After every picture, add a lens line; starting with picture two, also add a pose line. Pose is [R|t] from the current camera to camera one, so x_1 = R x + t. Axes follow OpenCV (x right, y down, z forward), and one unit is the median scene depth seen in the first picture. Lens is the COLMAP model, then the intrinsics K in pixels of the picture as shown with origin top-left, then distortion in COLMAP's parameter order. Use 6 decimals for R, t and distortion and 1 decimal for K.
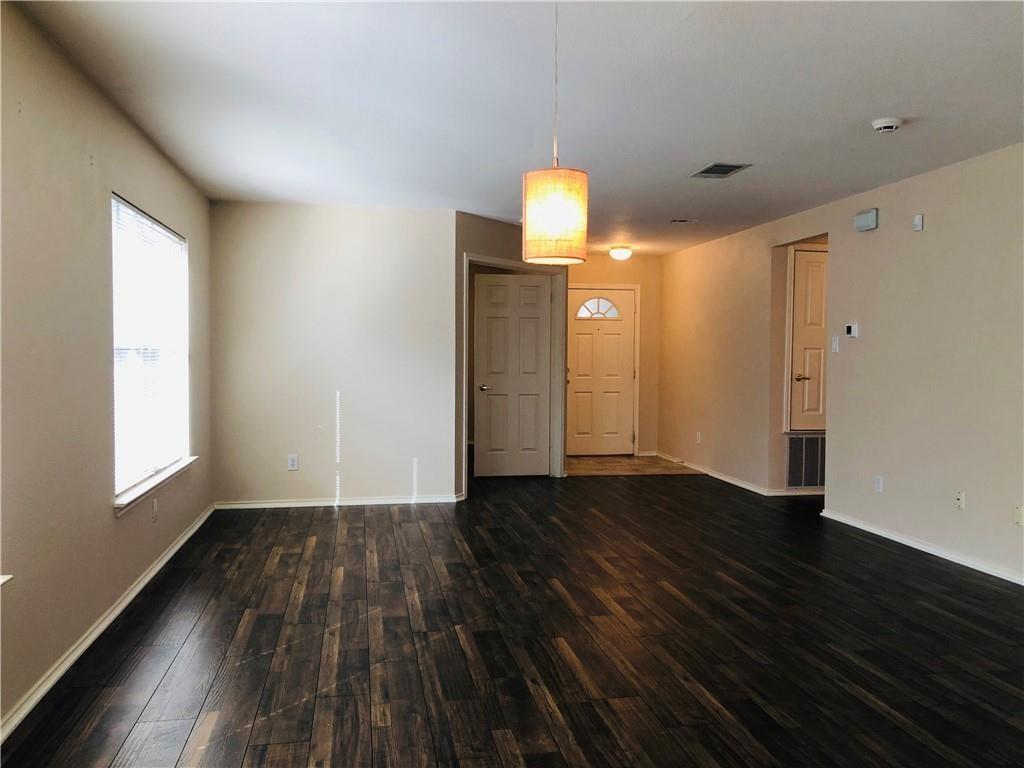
lens RADIAL K [[826.5, 0, 513.8], [0, 826.5, 398.9], [0, 0, 1]] dist [0.002574, 0.004131]
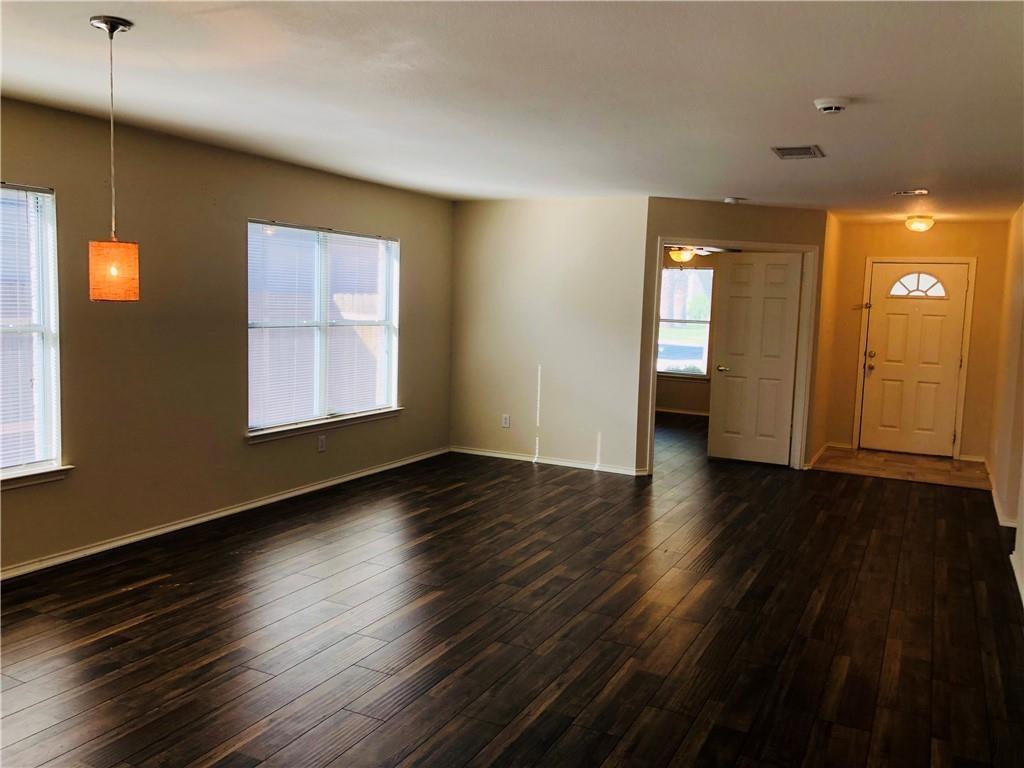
lens RADIAL K [[837.8, 0, 512.0], [0, 837.8, 384.0], [0, 0, 1]] dist [-0.009842, -0.016674]
pose [[0.789248, 0.083977, -0.608306, 0.443465], [-0.062328, 0.996444, 0.056693, -0.041746], [0.610904, -0.006830, 0.791675, 0.062500]]
